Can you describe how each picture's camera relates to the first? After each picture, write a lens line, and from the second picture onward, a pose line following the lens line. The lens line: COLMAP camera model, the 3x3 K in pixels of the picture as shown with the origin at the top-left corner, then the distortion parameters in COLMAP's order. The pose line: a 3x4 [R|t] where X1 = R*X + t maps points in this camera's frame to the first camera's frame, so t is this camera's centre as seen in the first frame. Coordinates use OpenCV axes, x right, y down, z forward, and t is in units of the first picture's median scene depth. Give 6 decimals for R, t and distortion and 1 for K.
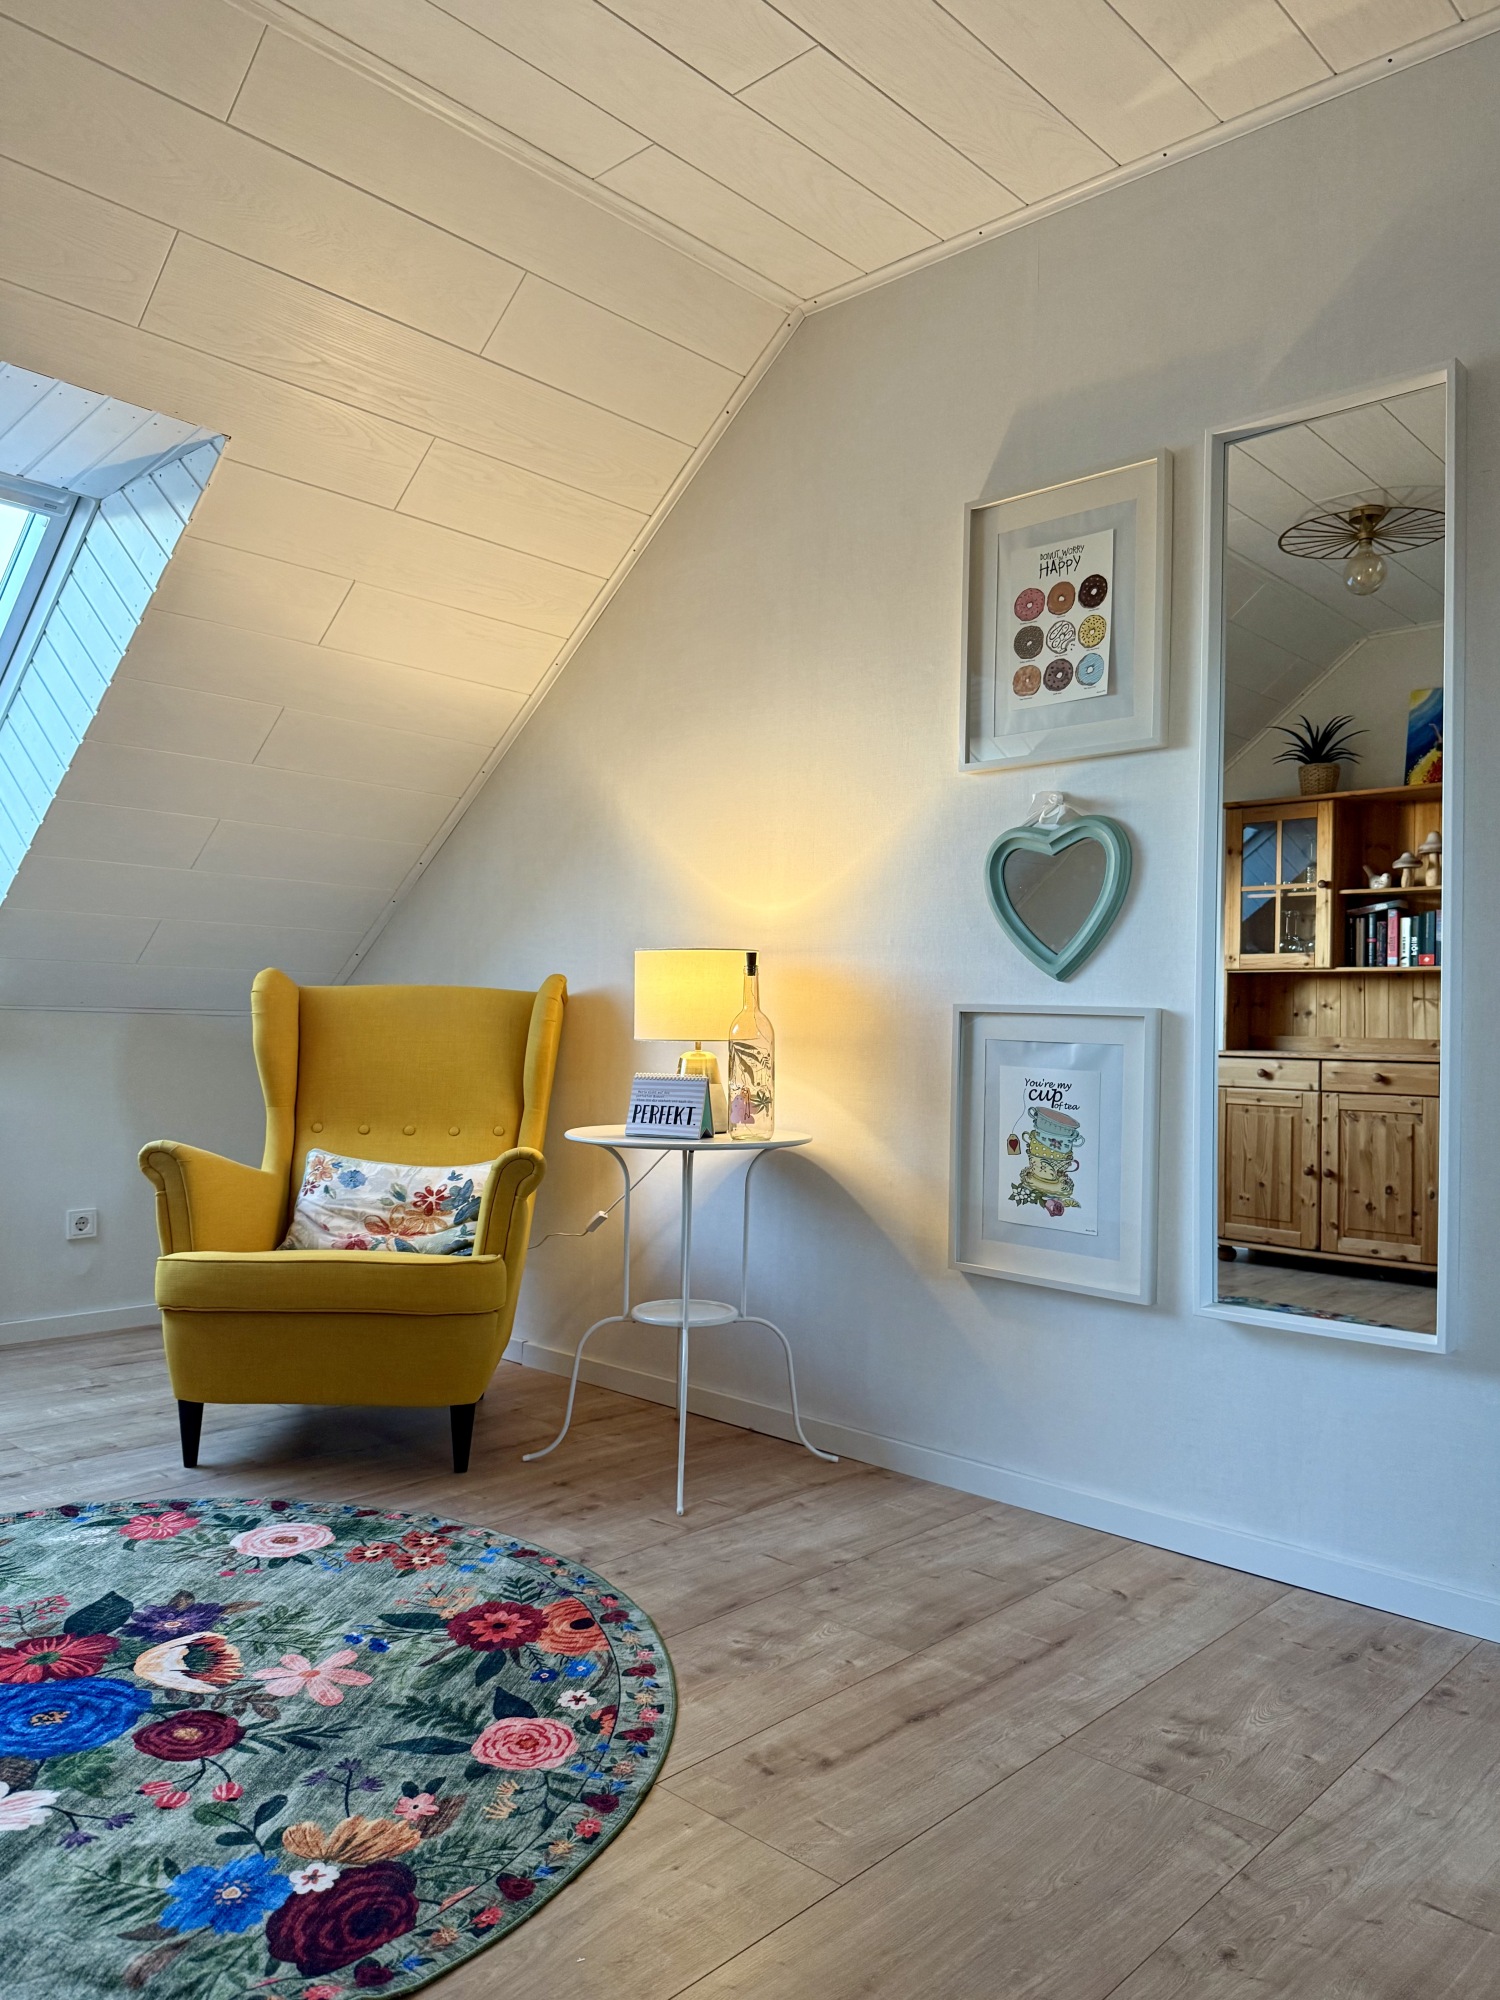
lens RADIAL K [[1422.1, 0, 750.0], [0, 1422.1, 1000.0], [0, 0, 1]] dist [0.125661, -0.168801]
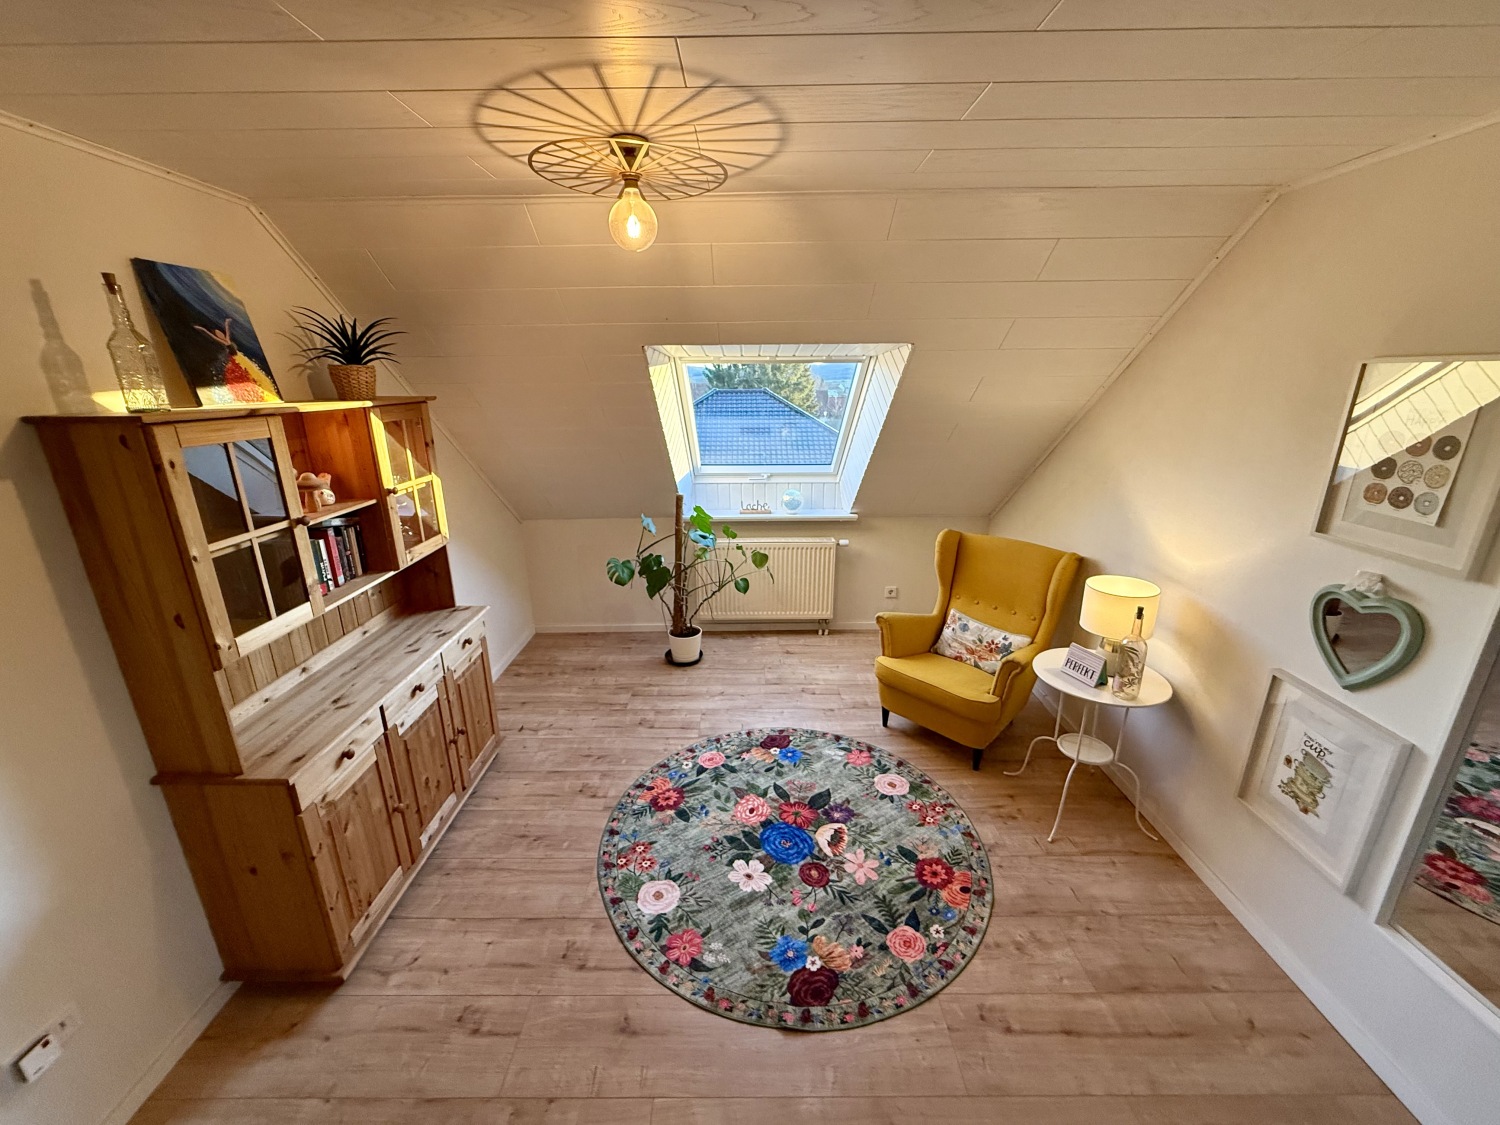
lens RADIAL K [[600.4, 0, 750.0], [0, 600.4, 562.5], [0, 0, 1]] dist [0.000745, -0.000193]
pose [[0.687697, 0.199064, -0.698174, 0.259921], [0.026792, 0.954061, 0.298414, -0.470587], [0.725504, -0.223924, 0.650771, 0.163139]]
